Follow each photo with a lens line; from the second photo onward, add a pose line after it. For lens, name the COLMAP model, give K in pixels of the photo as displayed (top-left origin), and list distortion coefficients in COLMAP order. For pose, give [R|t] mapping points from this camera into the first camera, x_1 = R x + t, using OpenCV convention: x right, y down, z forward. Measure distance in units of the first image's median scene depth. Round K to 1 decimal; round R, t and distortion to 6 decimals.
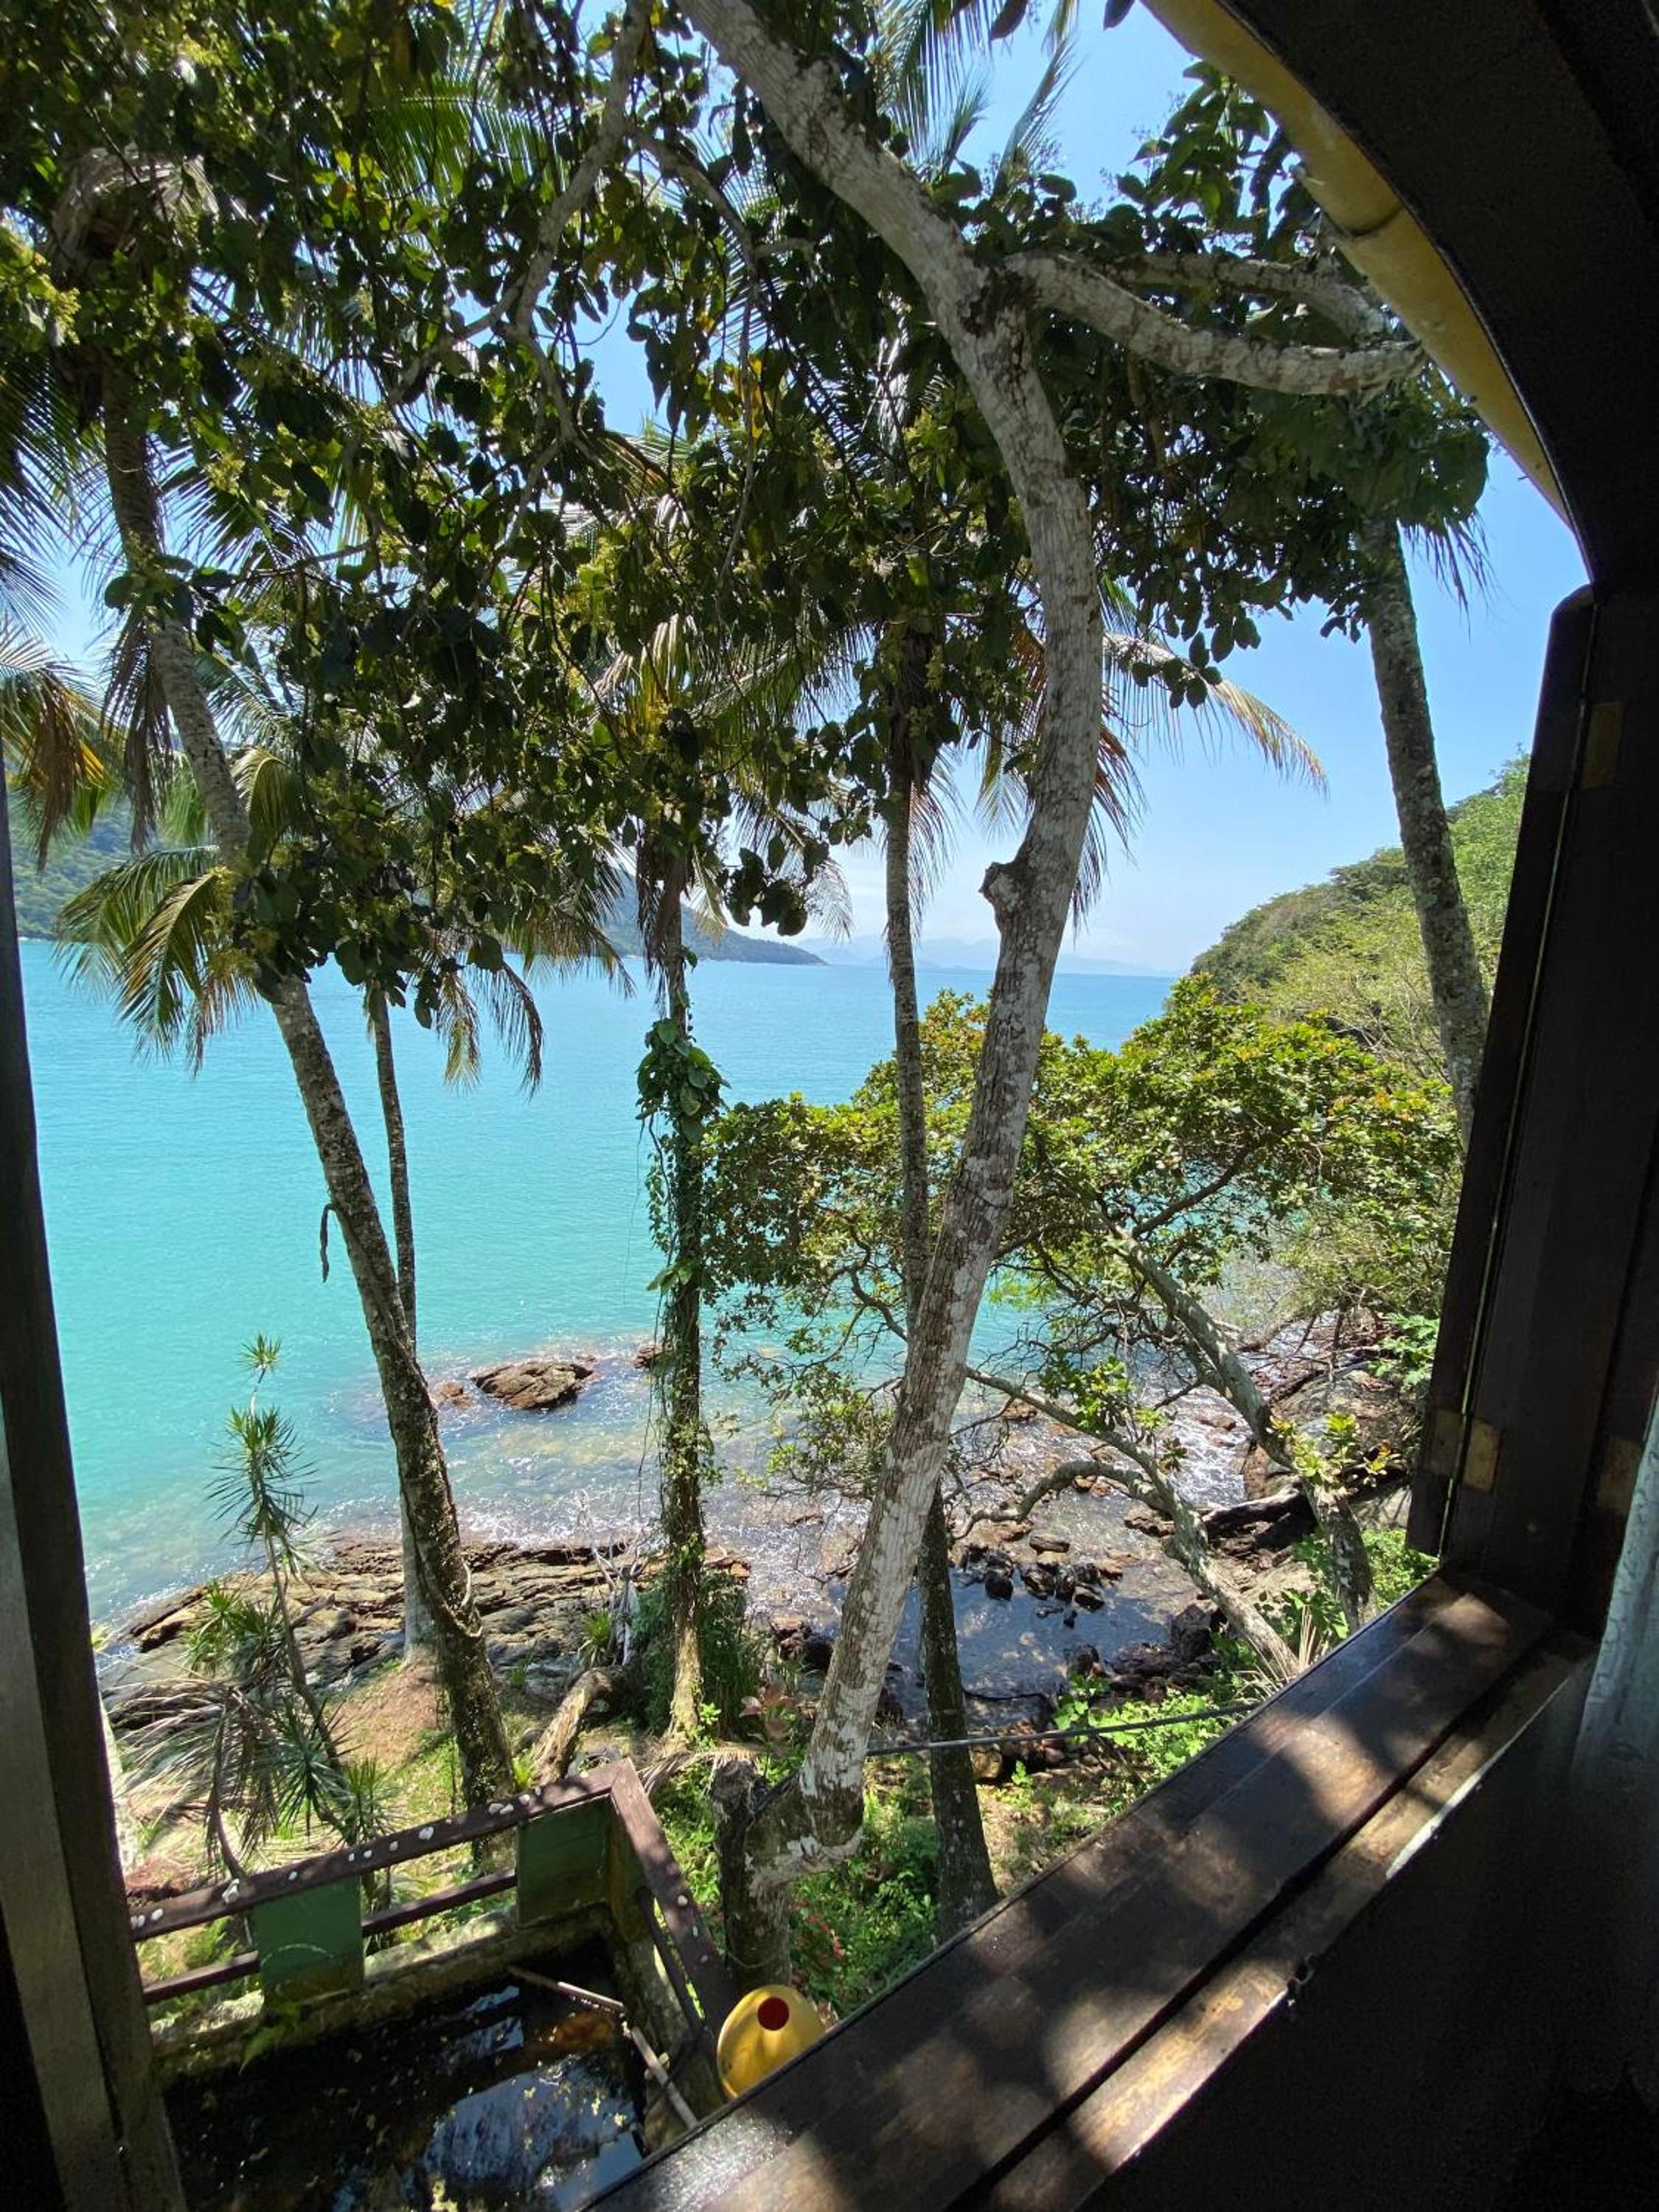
lens RADIAL K [[891.0, 0, 834.1], [0, 891.0, 1103.7], [0, 0, 1]] dist [0.018078, -0.018931]
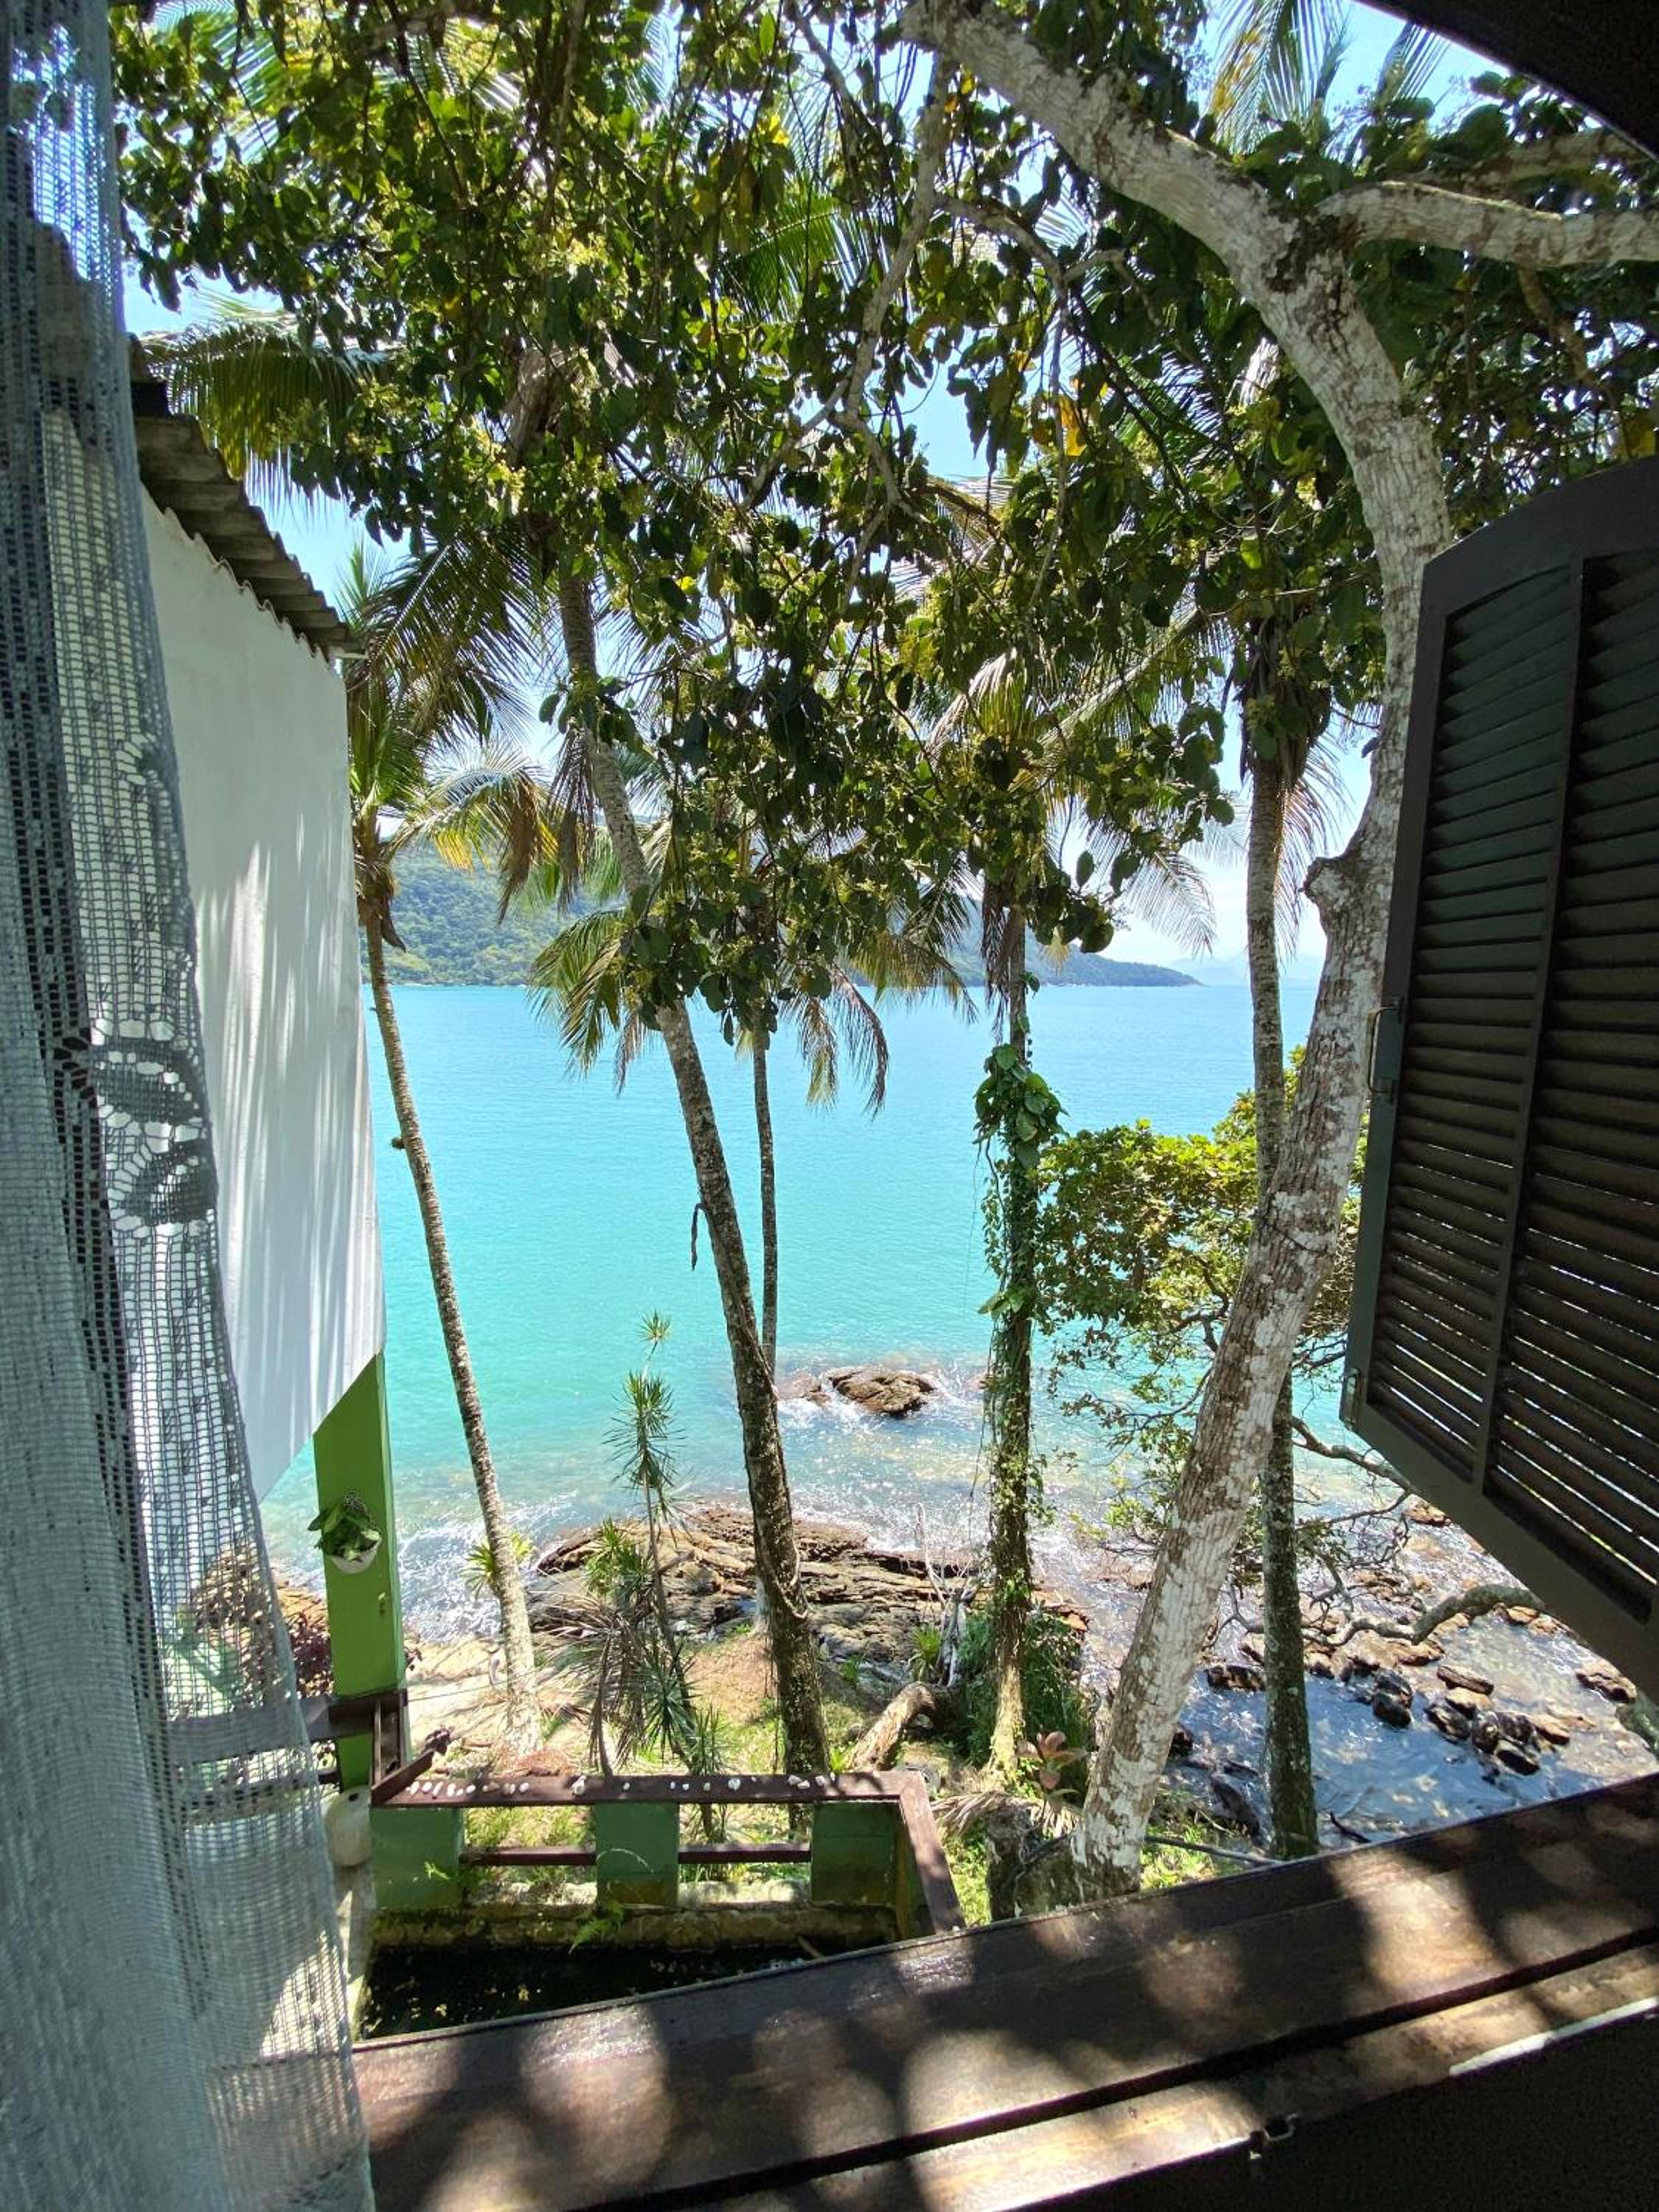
lens RADIAL K [[890.3, 0, 833.8], [0, 890.3, 1100.8], [0, 0, 1]] dist [0.017882, -0.018907]
pose [[0.921998, 0.020307, -0.386663, 0.024188], [-0.033213, 0.999091, -0.026726, 0.002600], [0.385768, 0.037484, 0.921834, 0.002381]]
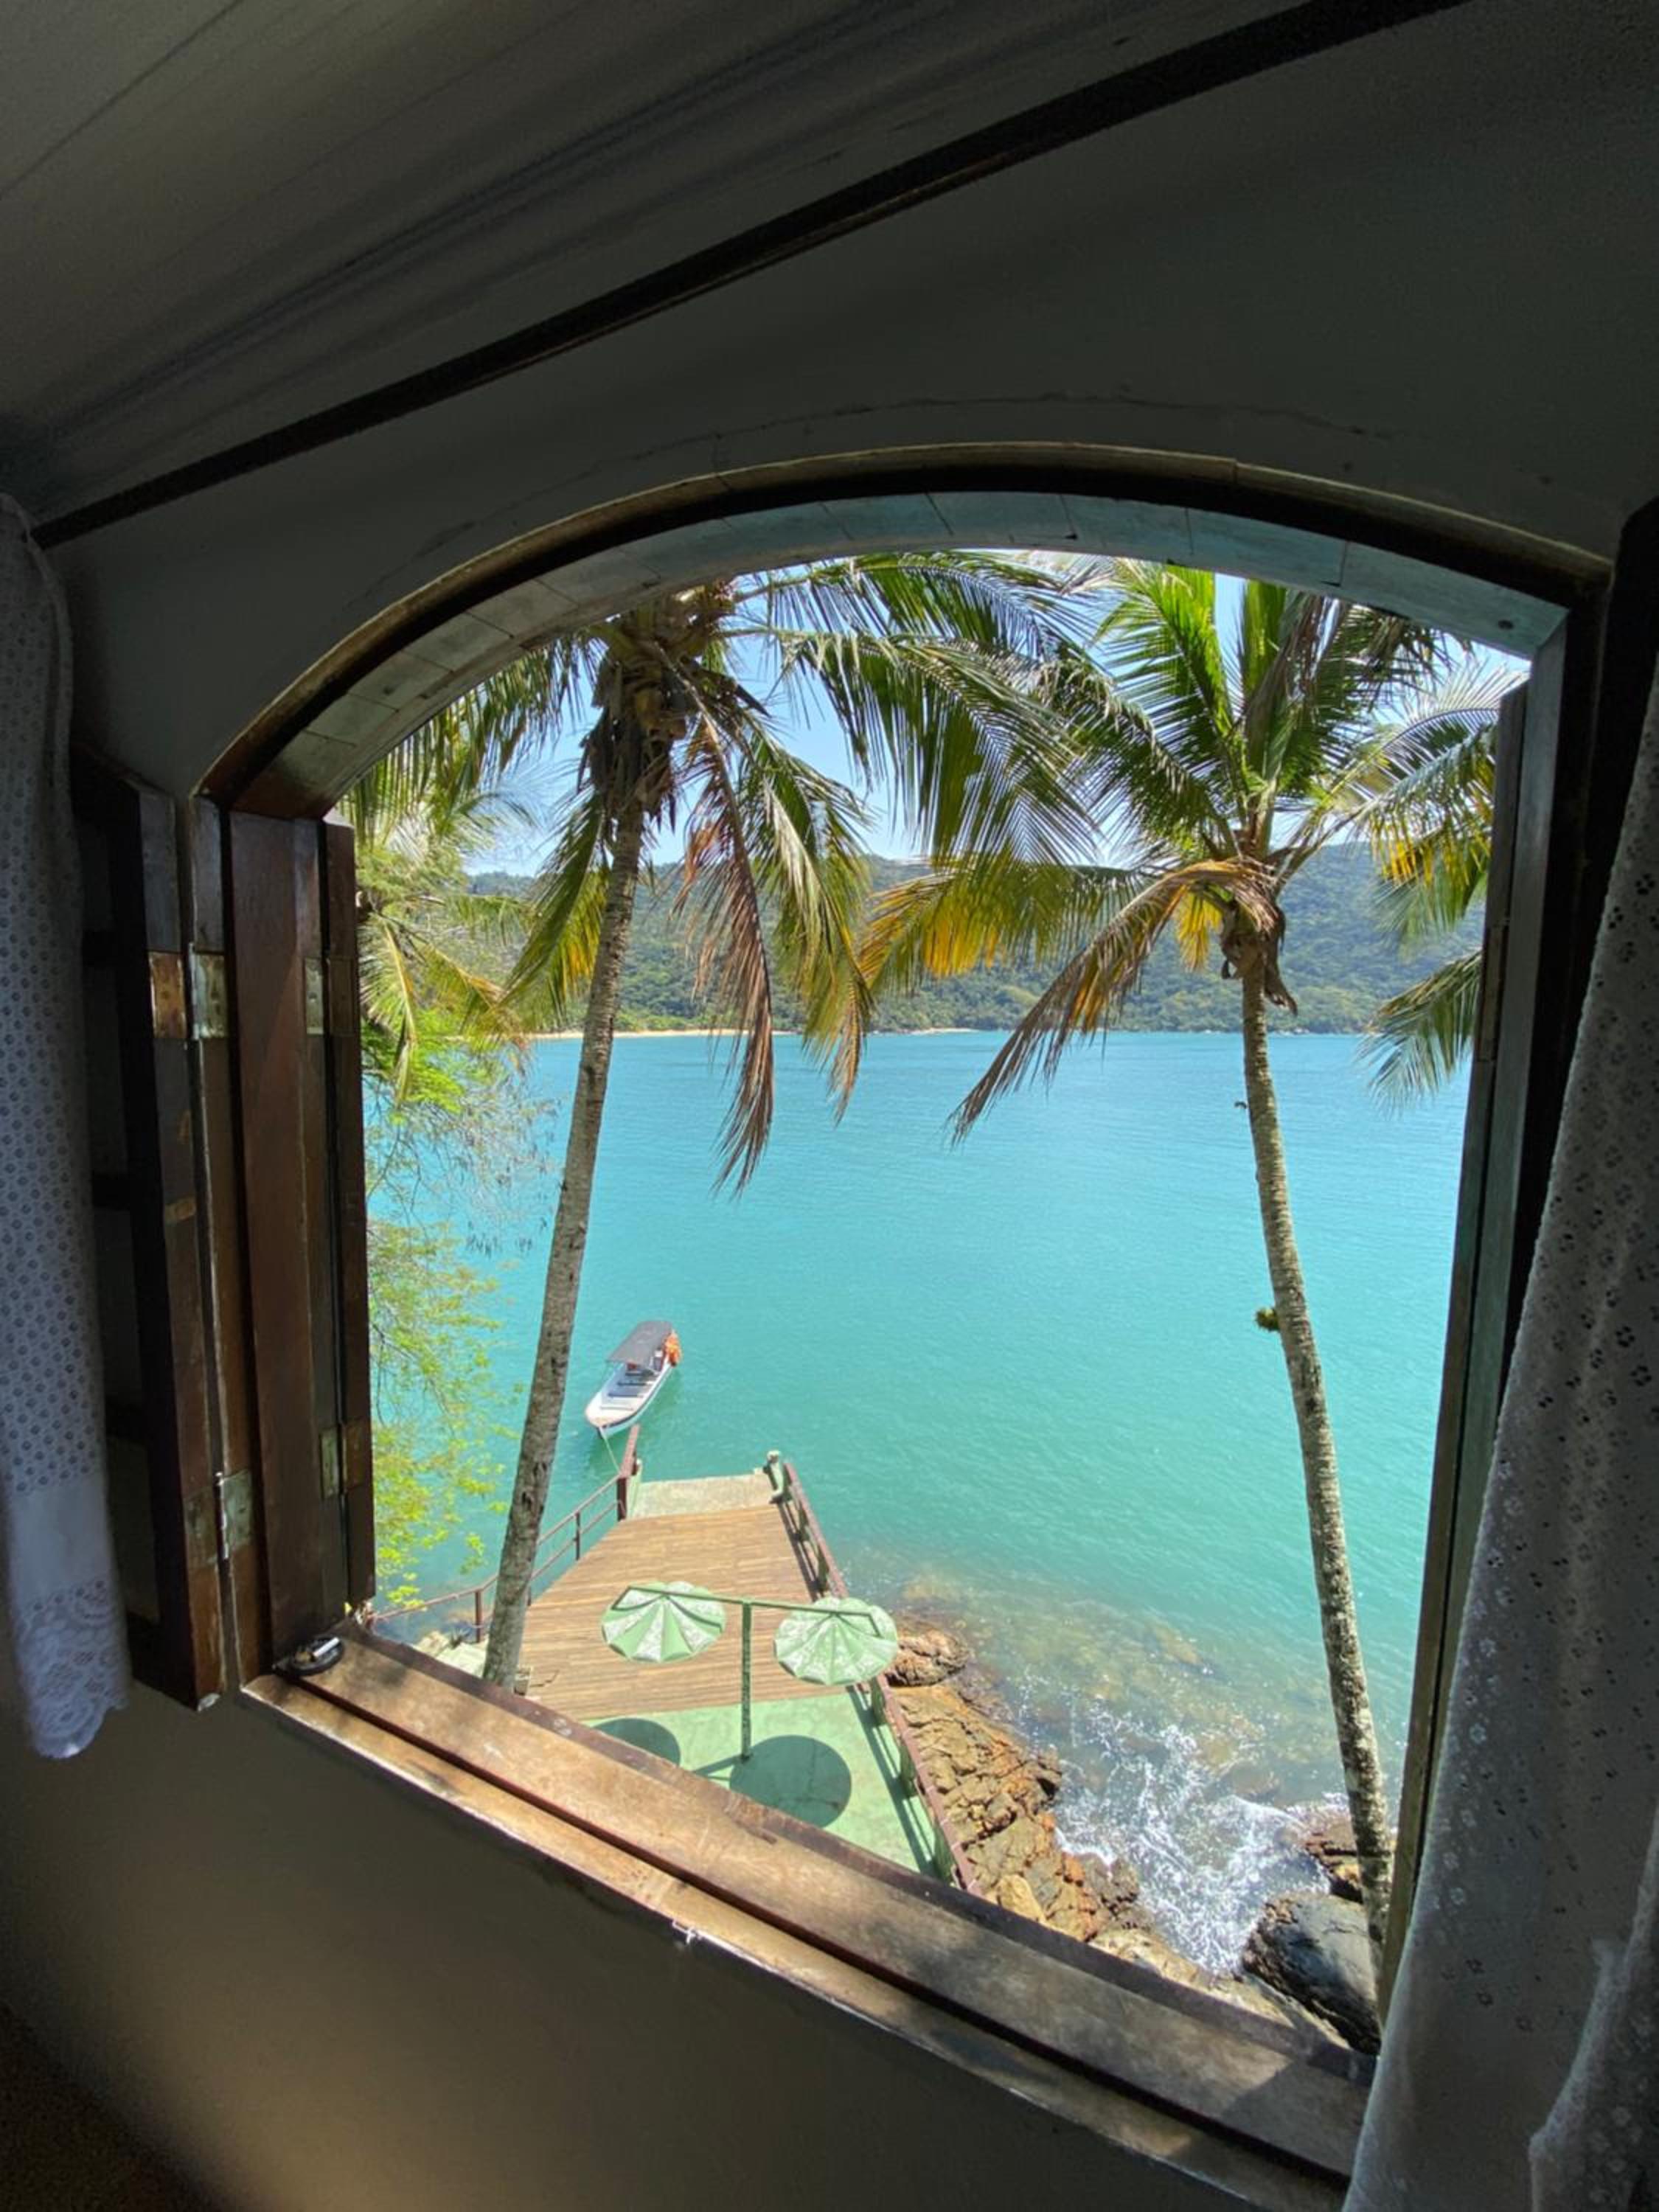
lens RADIAL K [[890.6, 0, 832.5], [0, 890.6, 1104.3], [0, 0, 1]] dist [0.019959, -0.018318]
pose [[0.435273, 0.048283, -0.899003, -0.431555], [-0.134798, 0.990800, -0.012052, -0.067434], [0.890150, 0.126430, 0.437777, 0.193158]]
